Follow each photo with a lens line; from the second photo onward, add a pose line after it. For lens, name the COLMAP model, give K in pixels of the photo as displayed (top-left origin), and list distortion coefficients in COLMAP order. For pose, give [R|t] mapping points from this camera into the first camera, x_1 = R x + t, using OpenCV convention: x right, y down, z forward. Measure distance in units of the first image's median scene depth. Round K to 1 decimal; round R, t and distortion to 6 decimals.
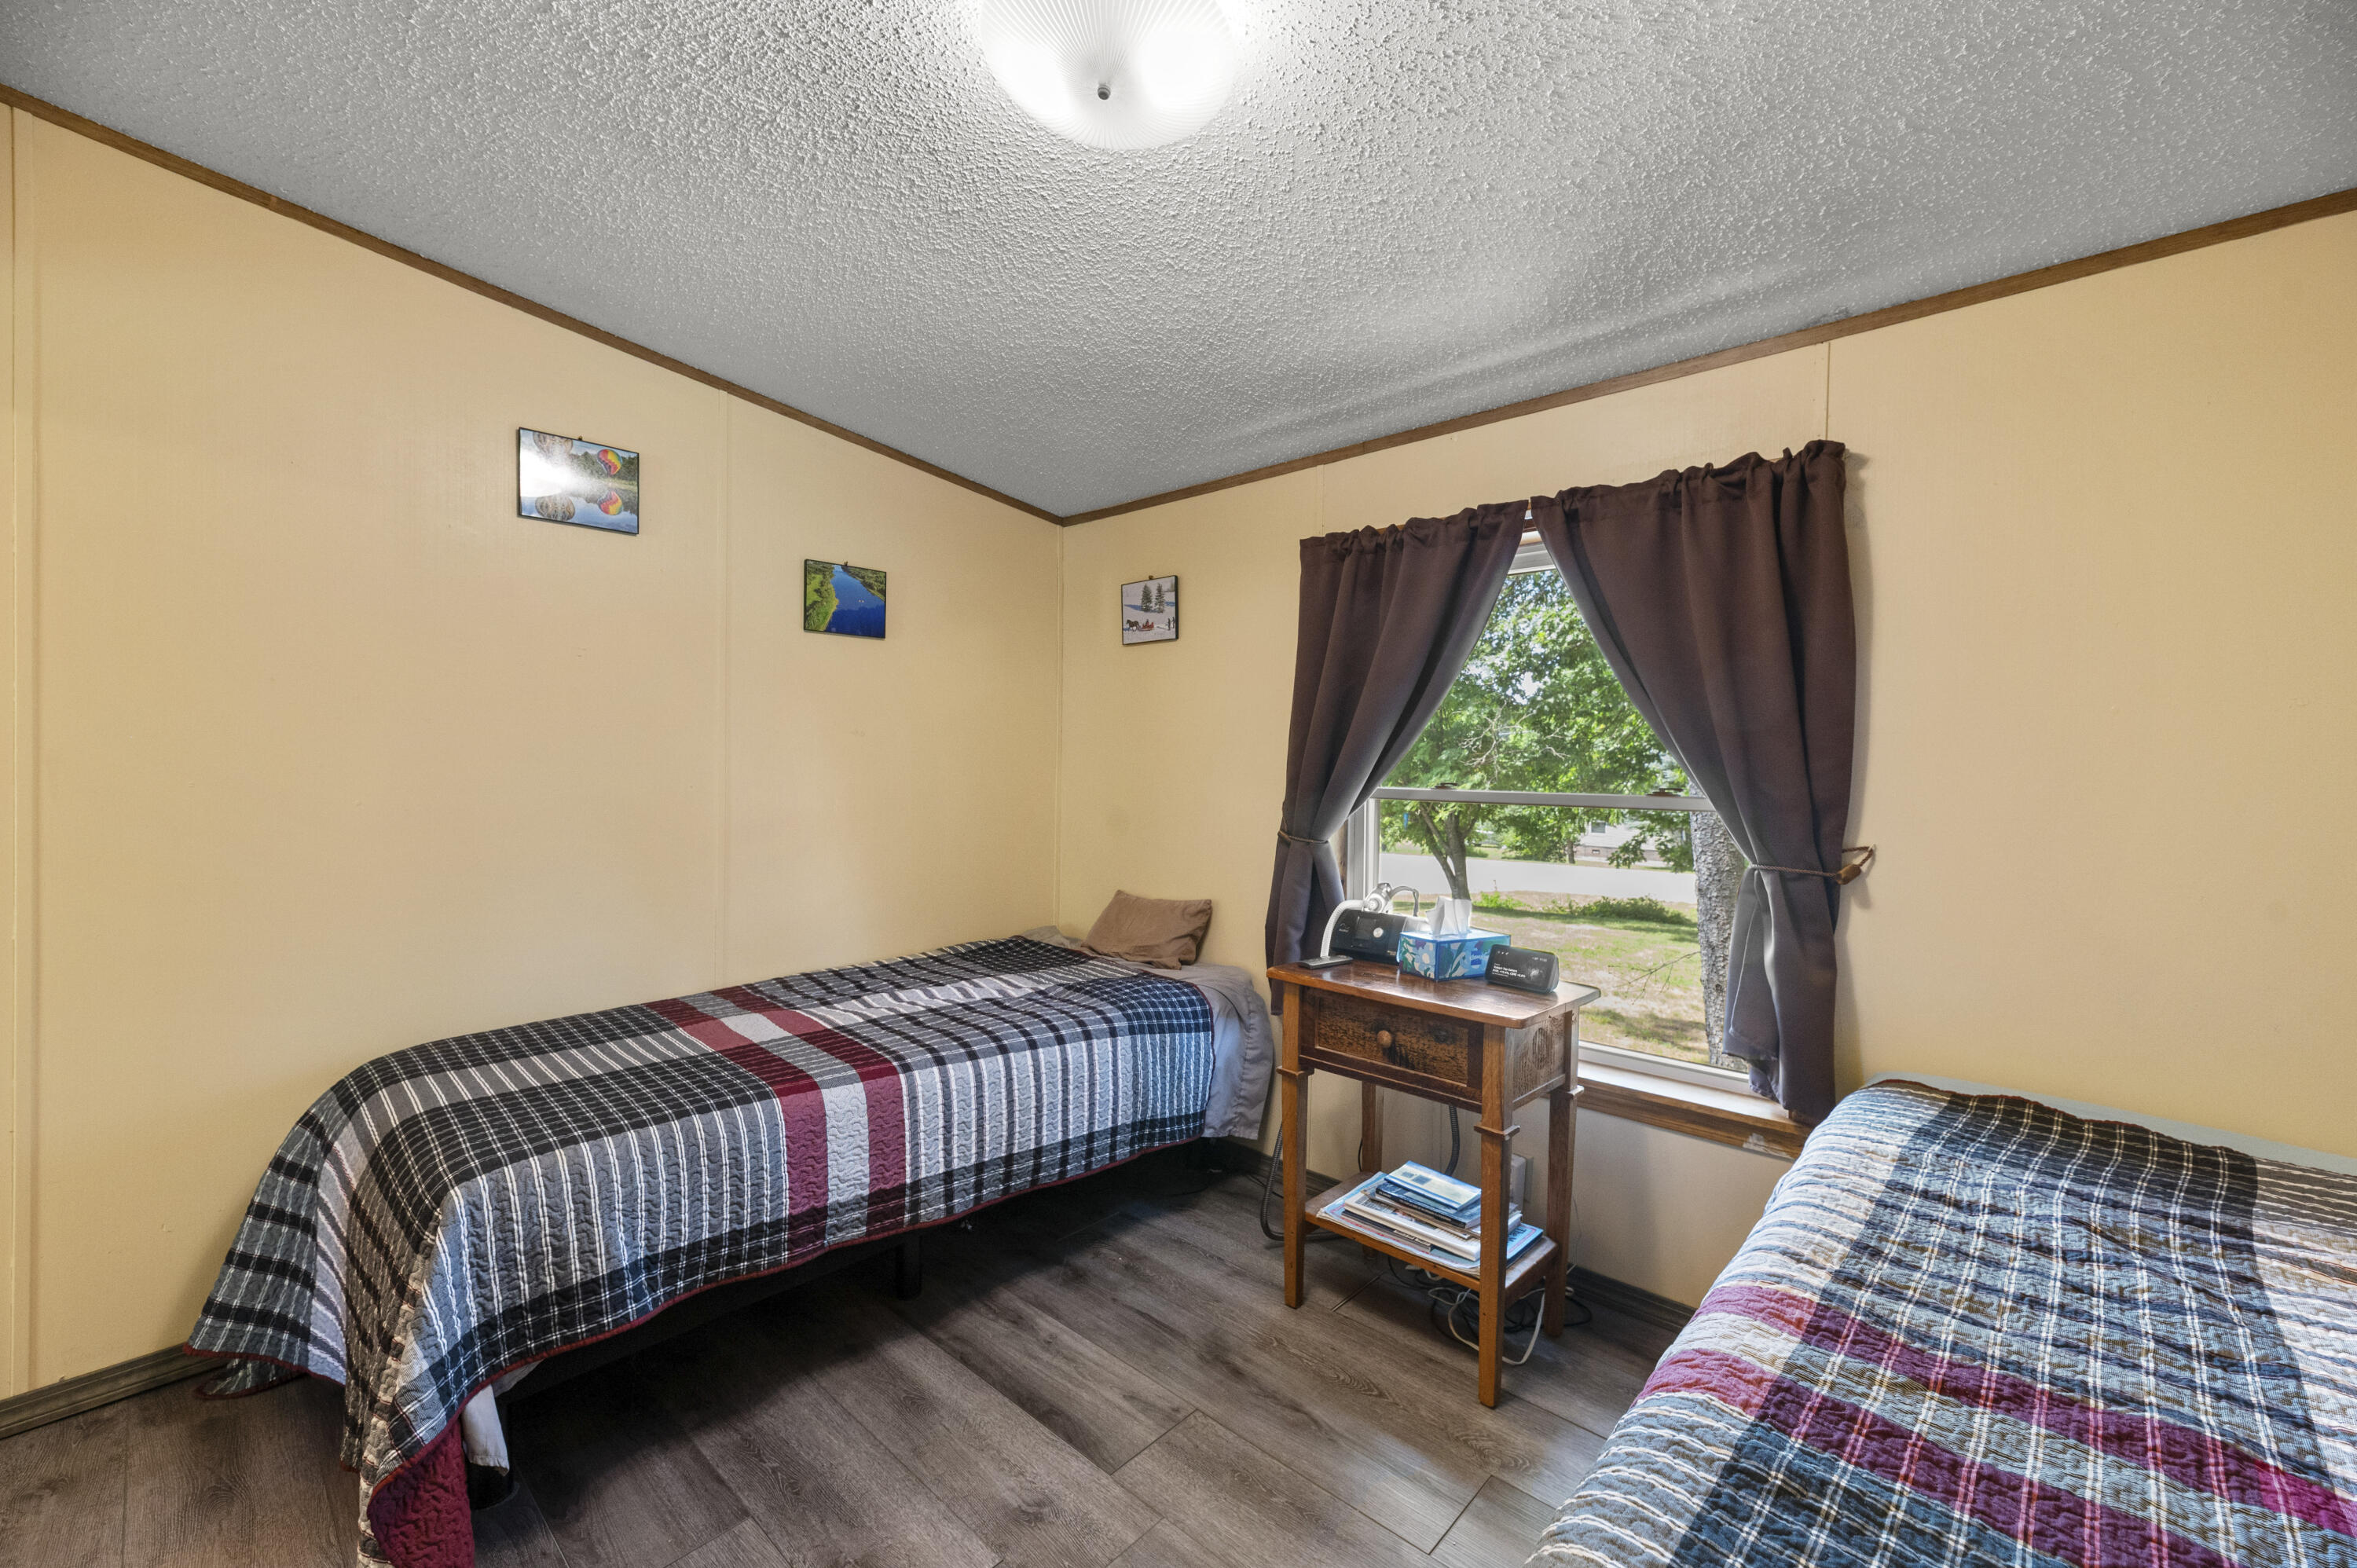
lens RADIAL K [[926.4, 0, 1134.3], [0, 926.4, 755.8], [0, 0, 1]] dist [-0.000314, -0.000095]
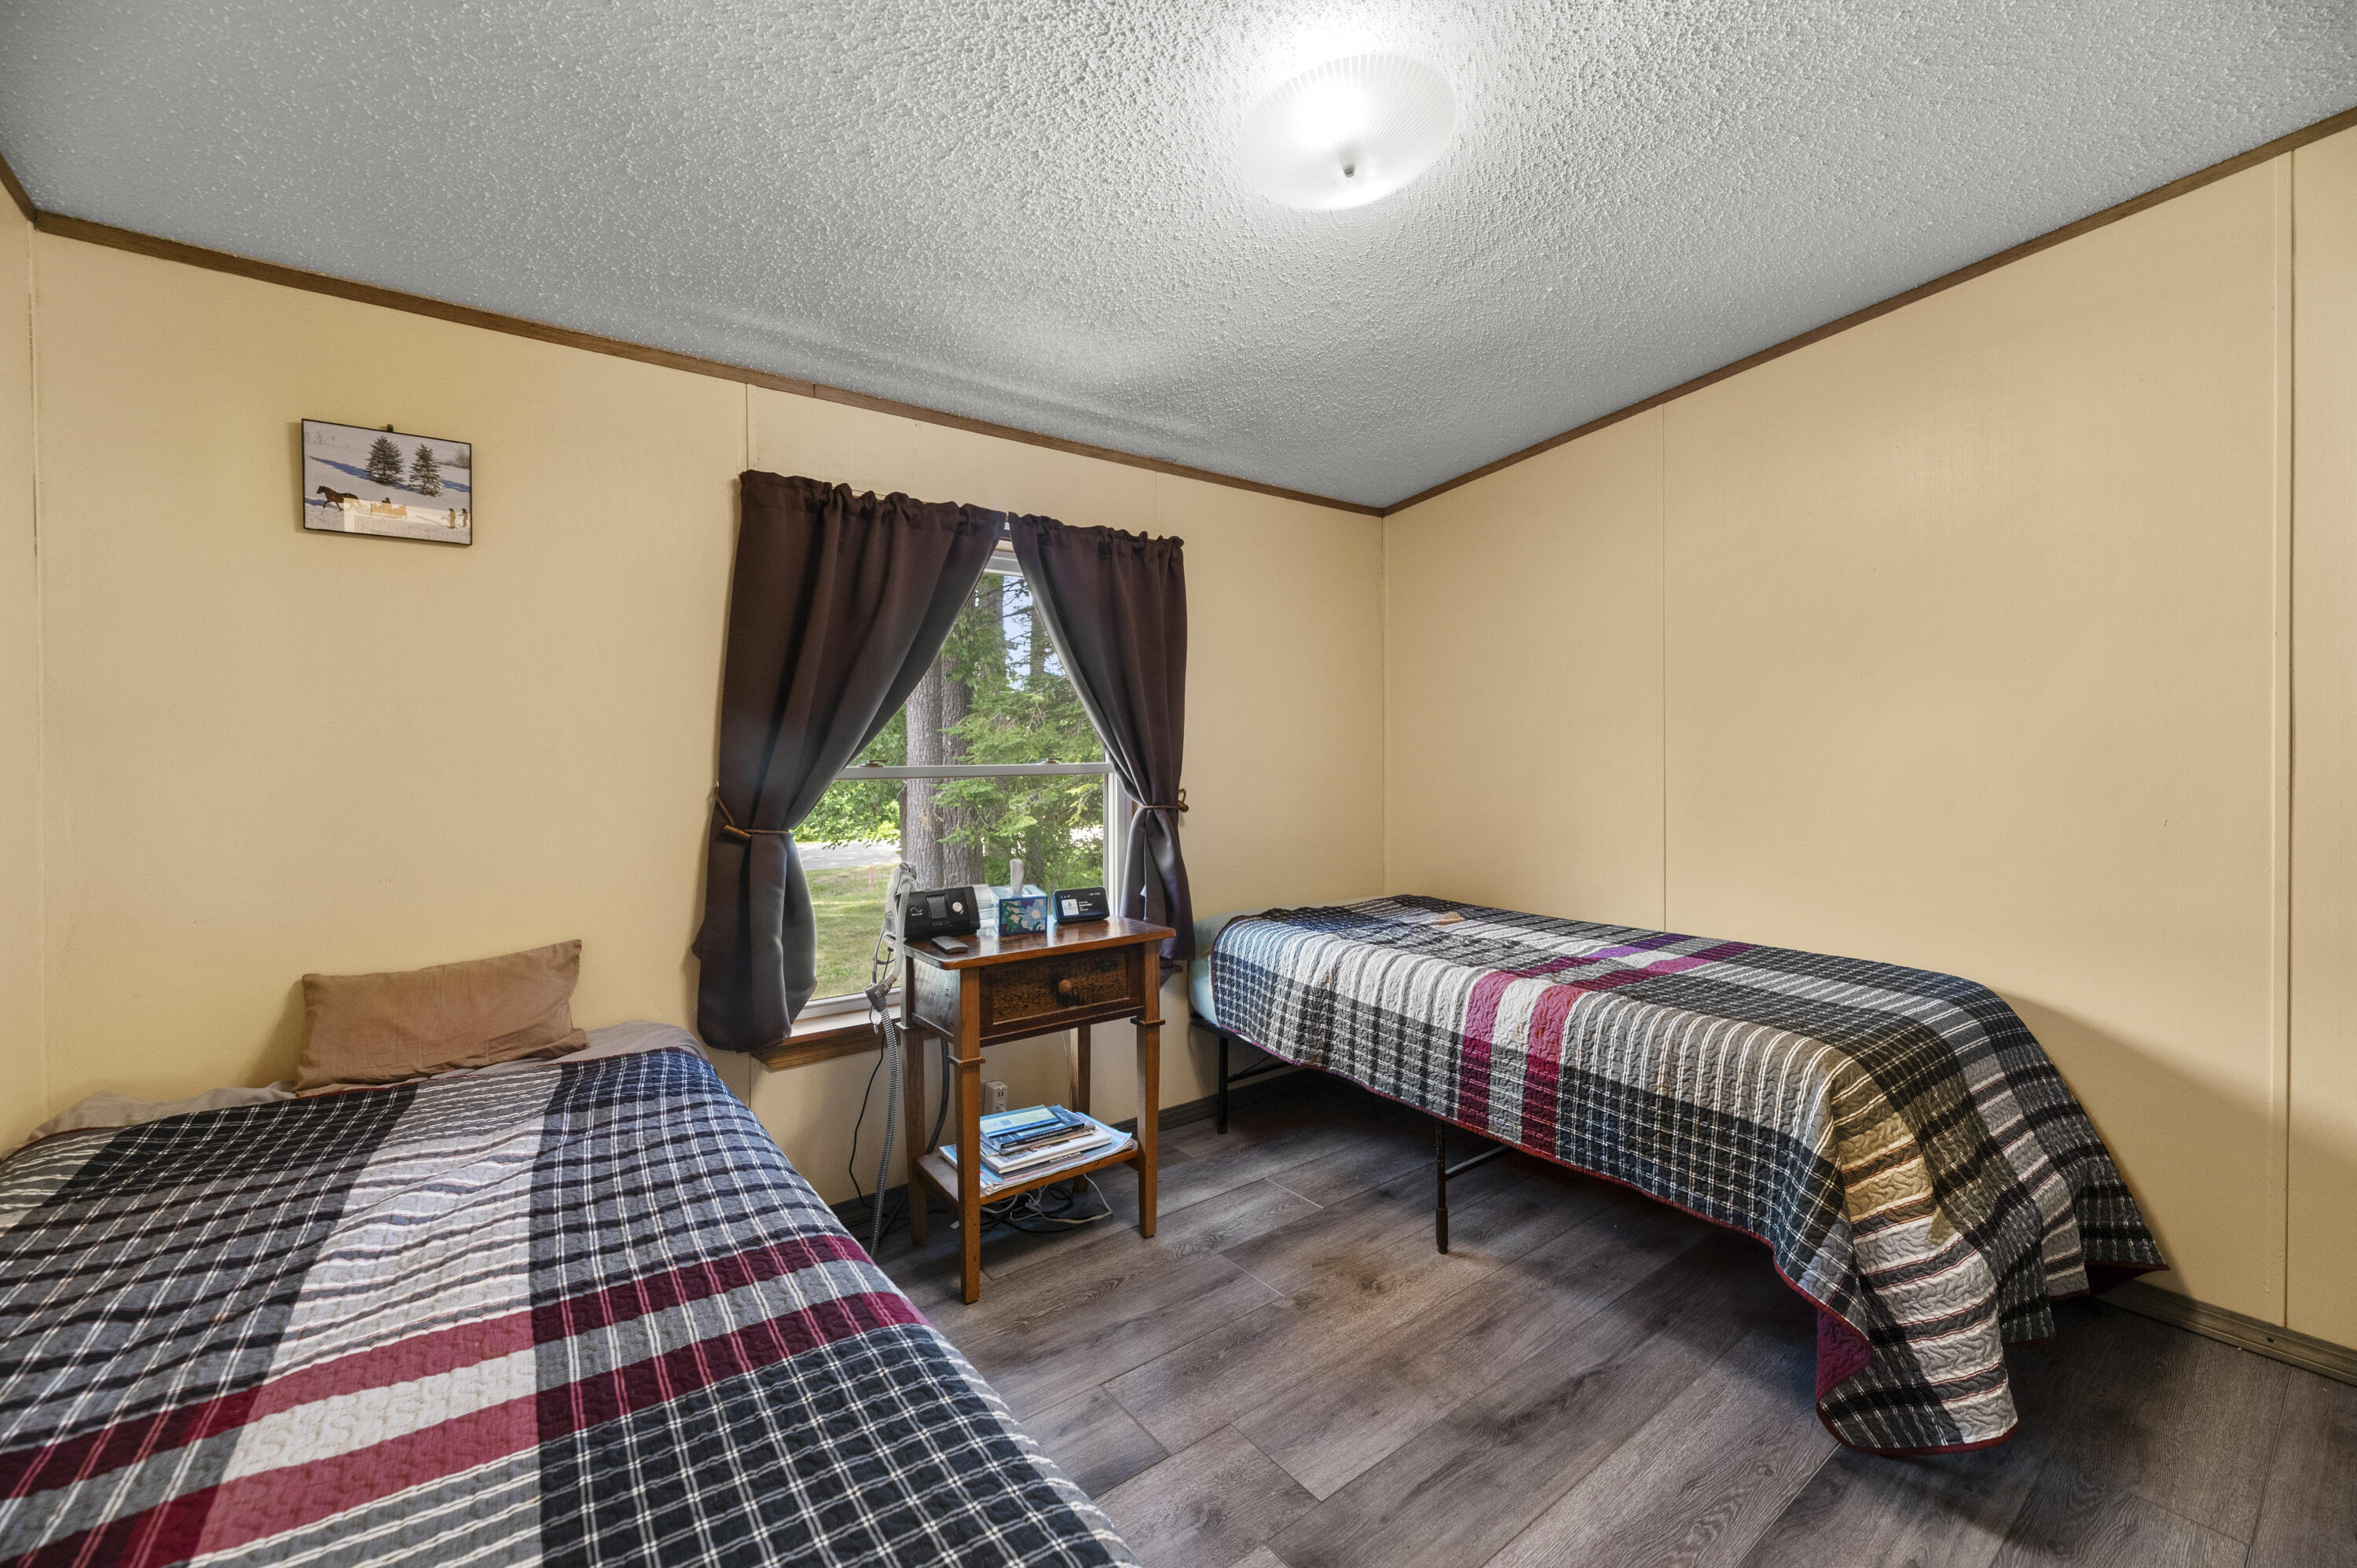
lens RADIAL K [[967.1, 0, 1189.1], [0, 967.1, 734.0], [0, 0, 1]] dist [-0.000408, -0.000243]
pose [[0.146271, 0.016256, 0.989111, -0.739858], [0.010726, 0.999780, -0.018018, 0.025385], [-0.989186, 0.013244, 0.146065, 0.599388]]
